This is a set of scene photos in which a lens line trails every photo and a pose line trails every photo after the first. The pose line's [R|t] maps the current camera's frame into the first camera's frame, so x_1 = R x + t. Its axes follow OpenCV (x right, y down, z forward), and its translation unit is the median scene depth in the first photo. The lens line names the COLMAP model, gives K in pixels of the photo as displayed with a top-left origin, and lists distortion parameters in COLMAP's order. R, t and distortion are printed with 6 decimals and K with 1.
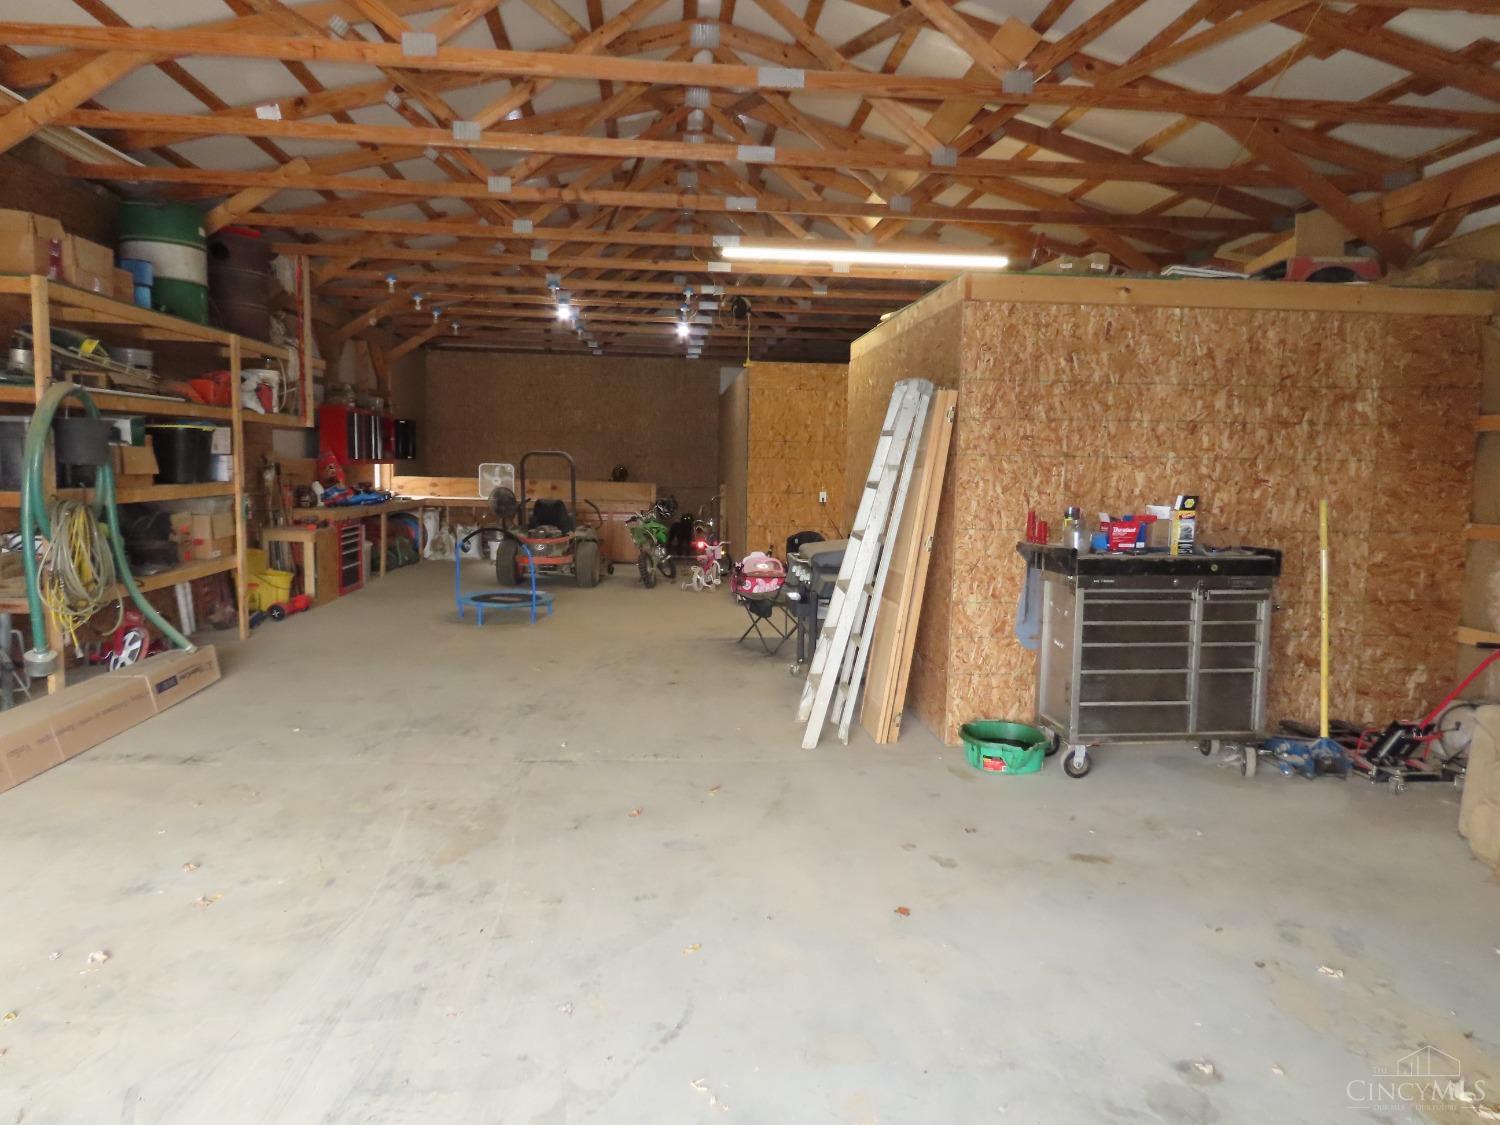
lens RADIAL K [[943.1, 0, 749.0], [0, 943.1, 567.9], [0, 0, 1]] dist [0.000159, -0.003673]
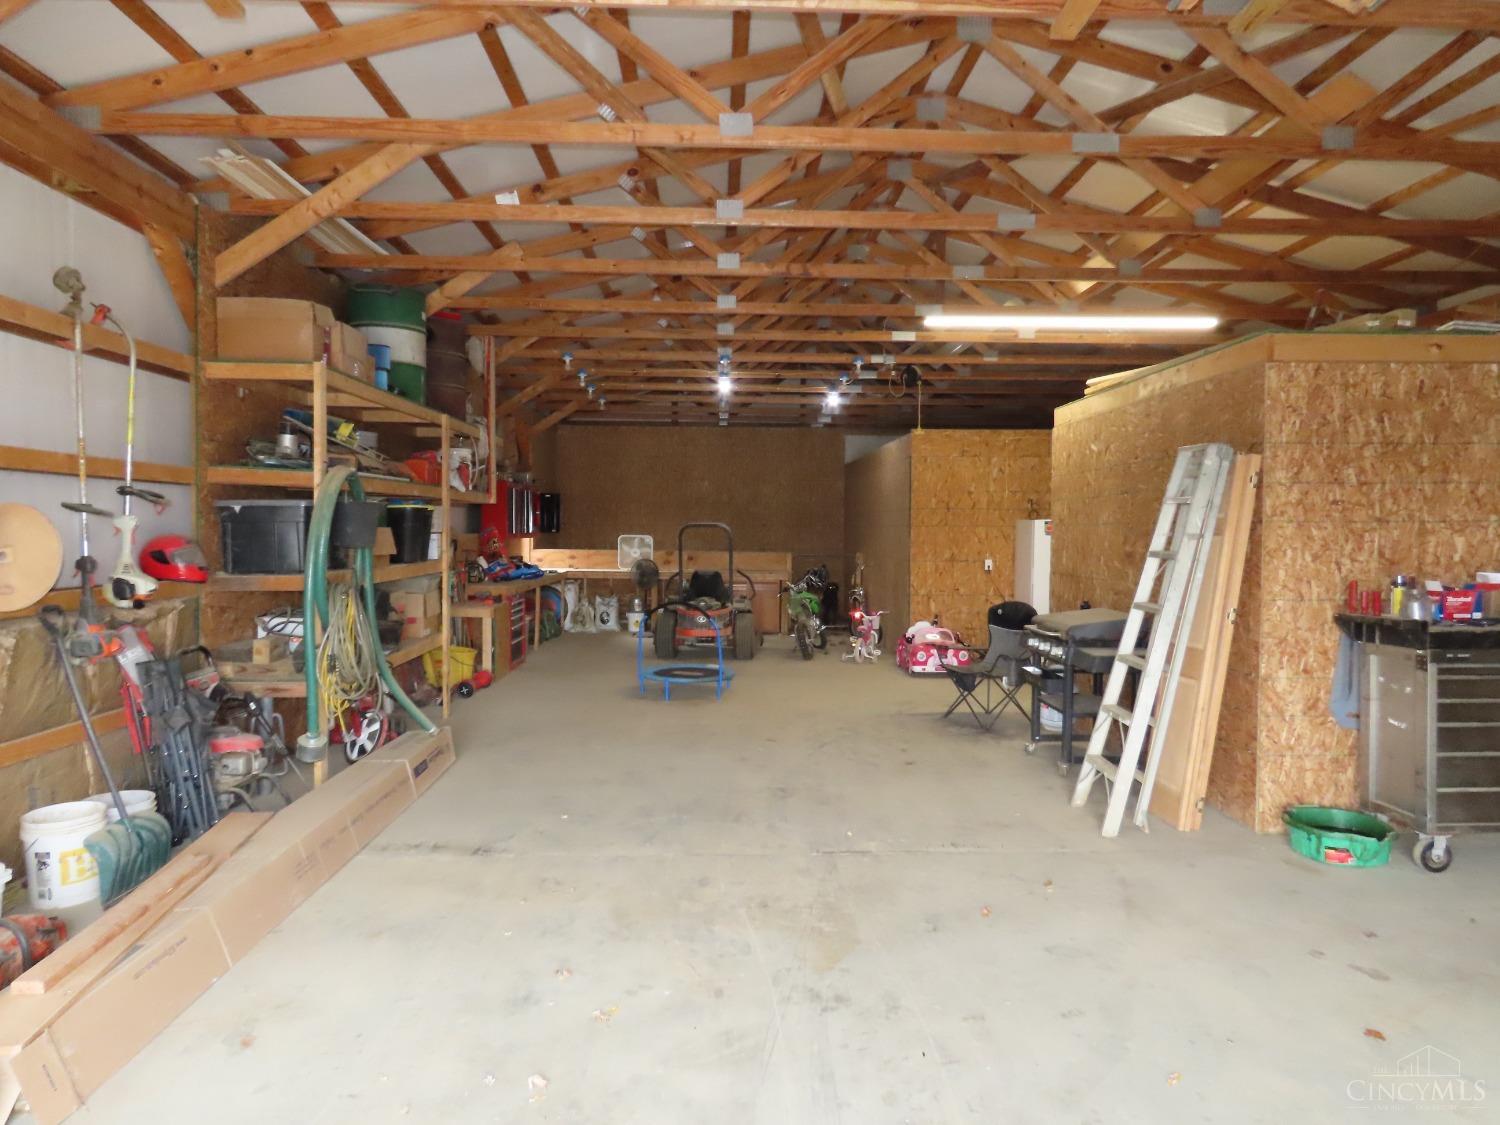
lens RADIAL K [[944.2, 0, 756.4], [0, 944.2, 568.3], [0, 0, 1]] dist [-0.003530, 0.002038]
pose [[0.998352, -0.015004, -0.055395, -0.185133], [0.011154, 0.997542, -0.069176, -0.010763], [0.056297, 0.068444, 0.996065, 0.023917]]
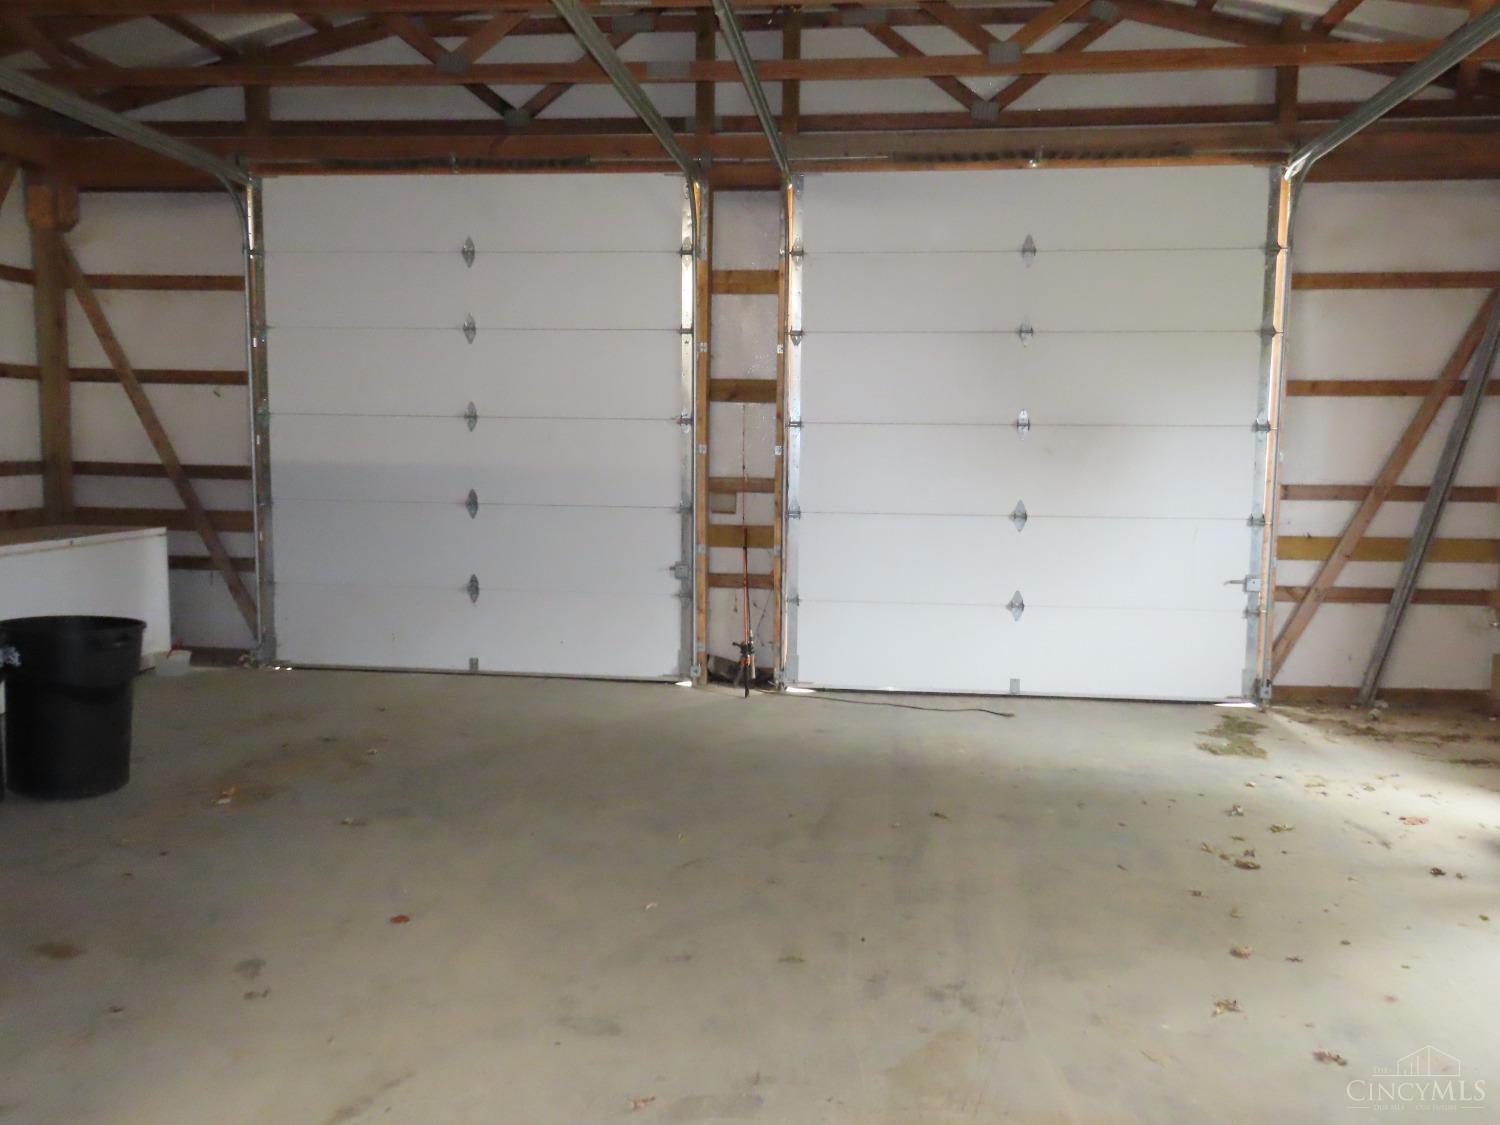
lens RADIAL K [[1231.5, 0, 750.0], [0, 1231.5, 562.5], [0, 0, 1]] dist [0.010813, 0.006468]
pose [[-0.978862, -0.056612, 0.196532, -0.186809], [-0.015590, 0.978786, 0.204293, -0.105021], [-0.203928, 0.196911, -0.958978, 1.001262]]
